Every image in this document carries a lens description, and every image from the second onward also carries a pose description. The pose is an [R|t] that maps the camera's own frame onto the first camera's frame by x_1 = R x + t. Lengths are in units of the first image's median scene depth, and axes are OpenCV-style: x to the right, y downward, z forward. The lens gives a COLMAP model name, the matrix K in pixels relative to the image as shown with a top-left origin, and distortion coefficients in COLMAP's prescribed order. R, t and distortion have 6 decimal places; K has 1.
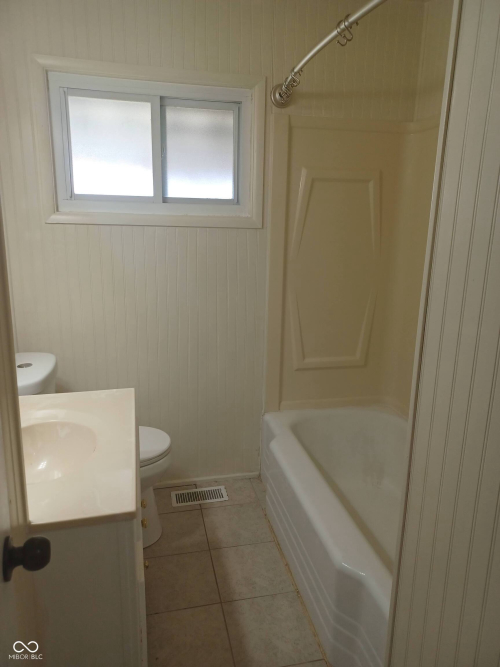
lens RADIAL K [[489.1, 0, 251.3], [0, 489.1, 328.7], [0, 0, 1]] dist [0.041223, -0.024887]
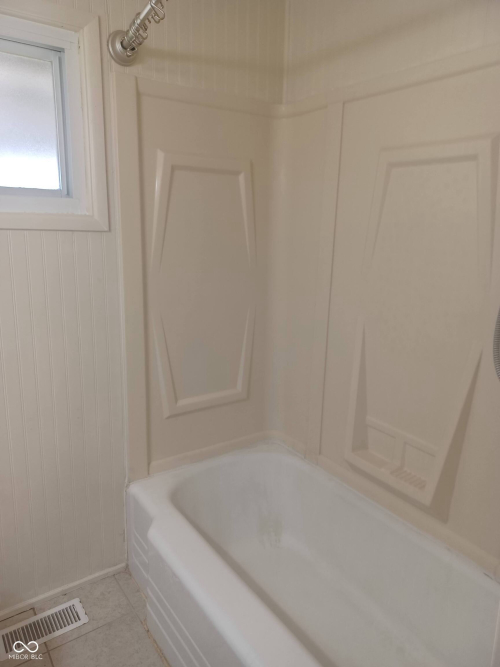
lens RADIAL K [[489.1, 0, 251.3], [0, 489.1, 328.7], [0, 0, 1]] dist [0.041223, -0.024887]
pose [[0.927398, -0.076666, 0.366137, -0.057969], [0.081680, 0.996657, 0.001802, -0.045531], [-0.365051, 0.028234, 0.930559, 0.252119]]
